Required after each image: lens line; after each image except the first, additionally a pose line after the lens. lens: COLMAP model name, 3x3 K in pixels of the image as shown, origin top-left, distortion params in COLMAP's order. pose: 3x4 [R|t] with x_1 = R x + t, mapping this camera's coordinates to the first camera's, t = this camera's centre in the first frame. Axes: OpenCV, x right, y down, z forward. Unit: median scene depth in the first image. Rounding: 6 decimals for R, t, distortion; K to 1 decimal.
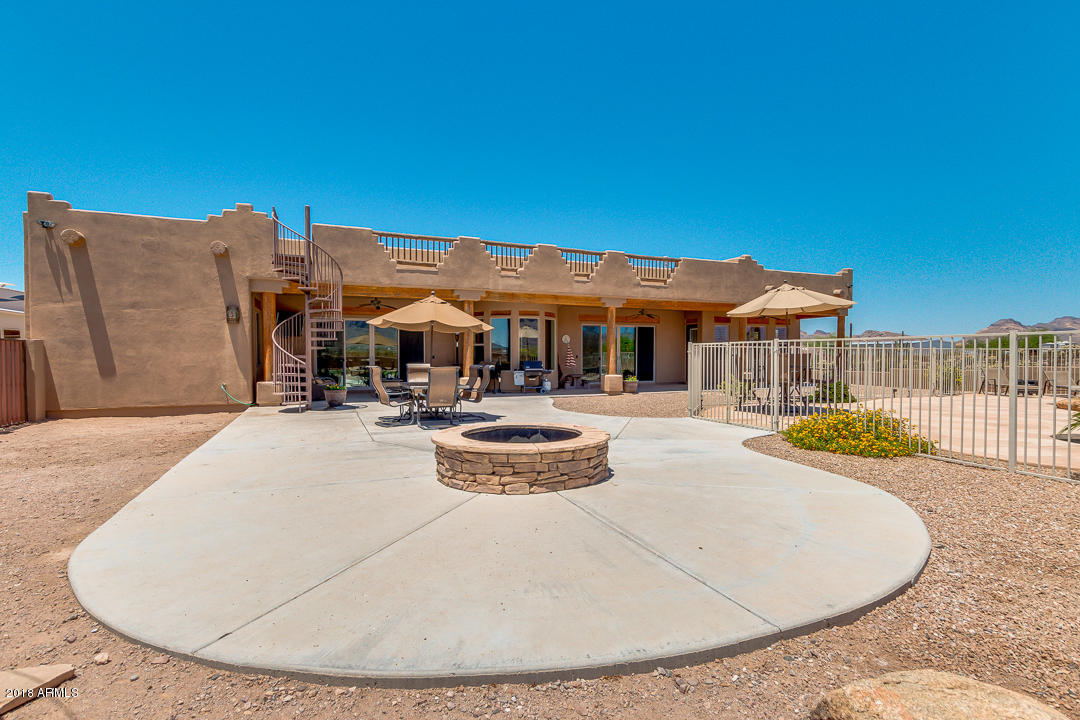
lens RADIAL K [[505.6, 0, 541.5], [0, 505.6, 359.1], [0, 0, 1]] dist [0.010199, -0.003183]
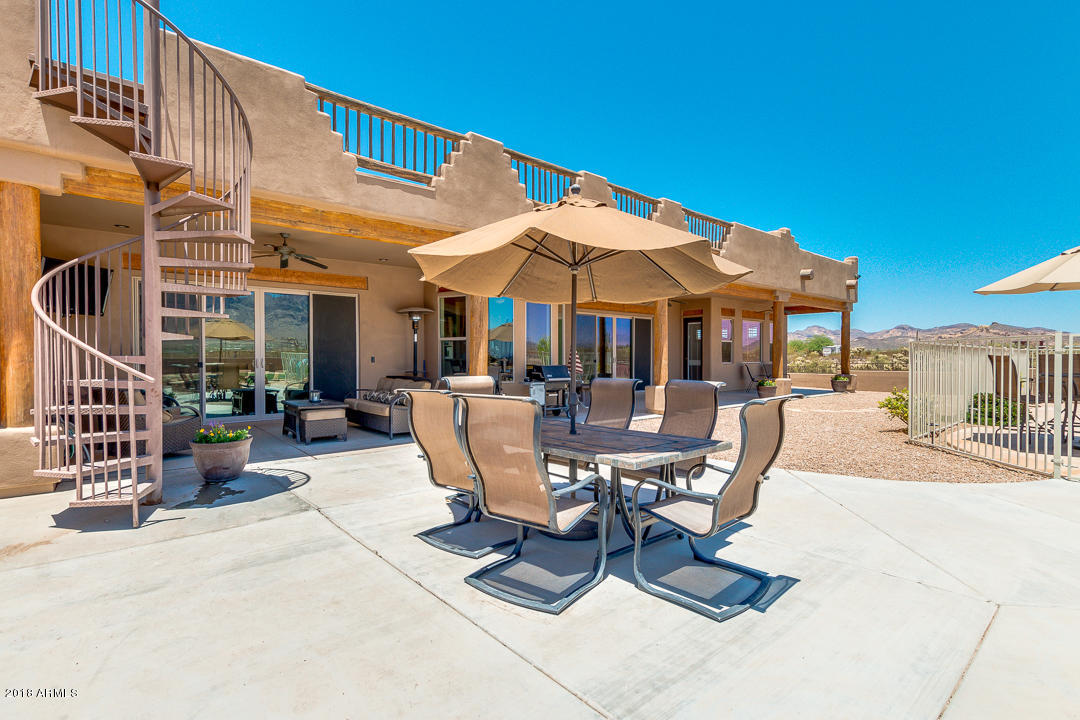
lens RADIAL K [[505.6, 0, 538.1], [0, 505.6, 363.0], [0, 0, 1]] dist [0.010199, -0.003183]
pose [[0.951245, -0.004895, 0.308396, -0.270291], [0.003872, 0.999985, 0.003928, -0.001844], [-0.308411, -0.002542, 0.951250, 0.490429]]
